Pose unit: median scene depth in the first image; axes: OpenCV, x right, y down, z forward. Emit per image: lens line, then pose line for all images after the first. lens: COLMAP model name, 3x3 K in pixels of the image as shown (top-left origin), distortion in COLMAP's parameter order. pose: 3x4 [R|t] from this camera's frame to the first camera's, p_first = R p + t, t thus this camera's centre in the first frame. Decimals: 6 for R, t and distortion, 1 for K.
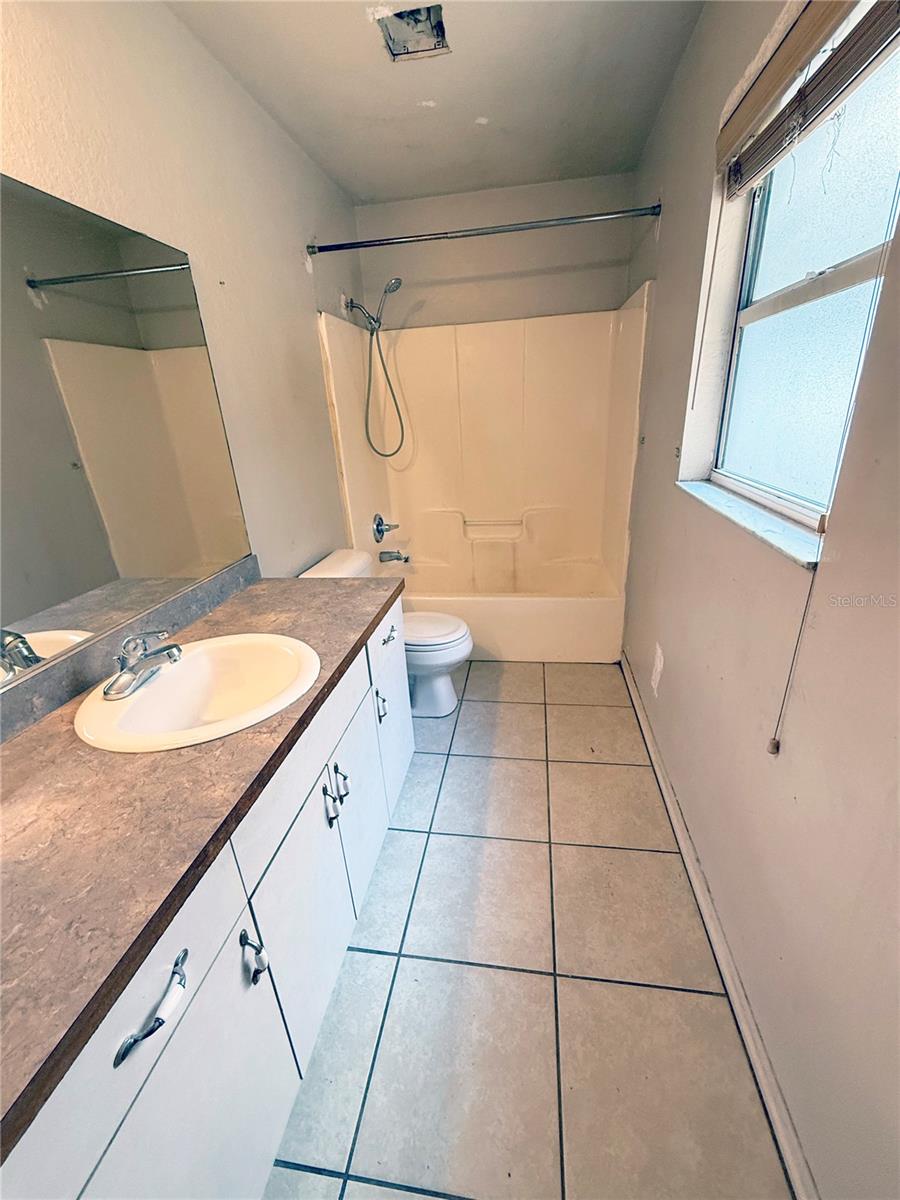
lens RADIAL K [[478.8, 0, 451.4], [0, 478.8, 600.6], [0, 0, 1]] dist [-0.000274, 0.000113]
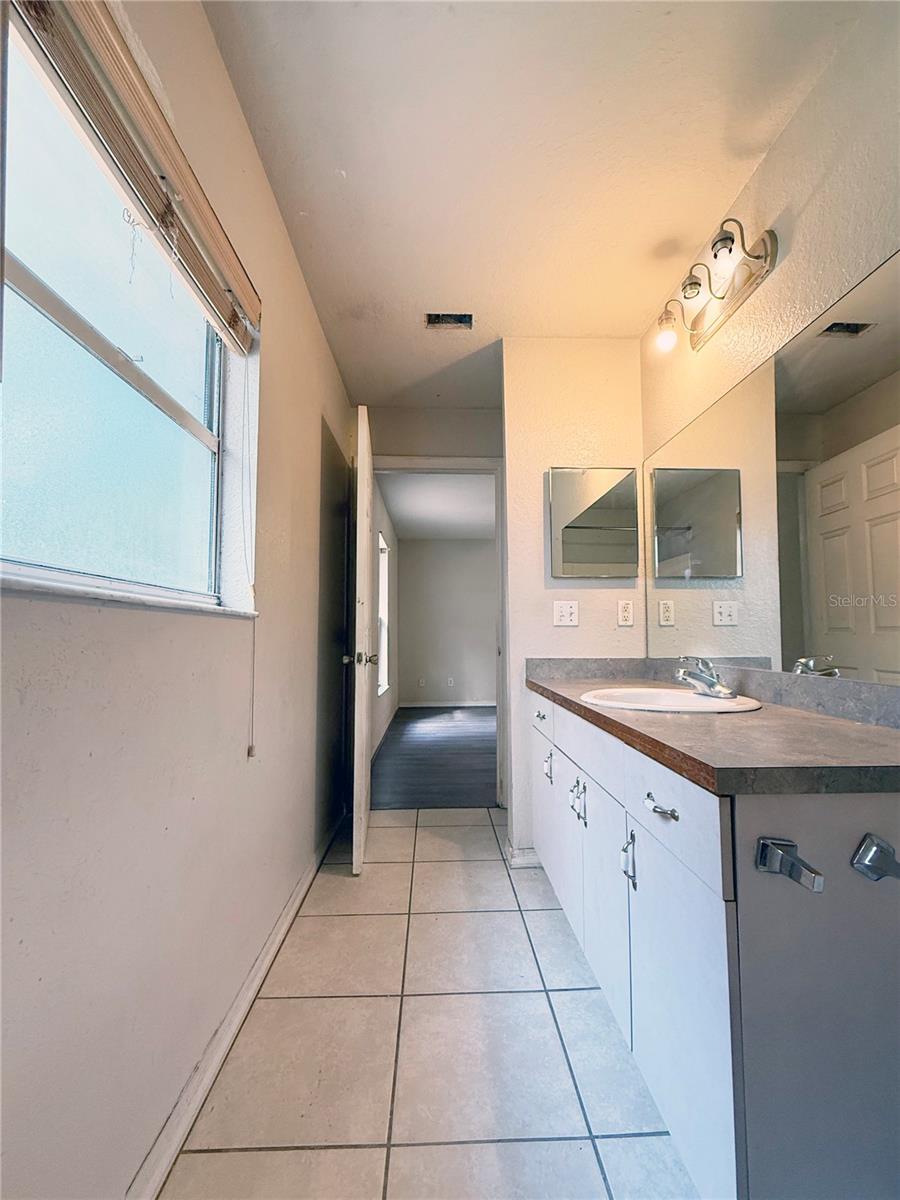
lens RADIAL K [[478.8, 0, 451.4], [0, 478.8, 600.6], [0, 0, 1]] dist [-0.000274, 0.000113]
pose [[-0.979417, 0.043630, -0.197074, 0.249852], [-0.019002, 0.952092, 0.305221, -0.378270], [0.200949, 0.302684, -0.931666, 1.573840]]
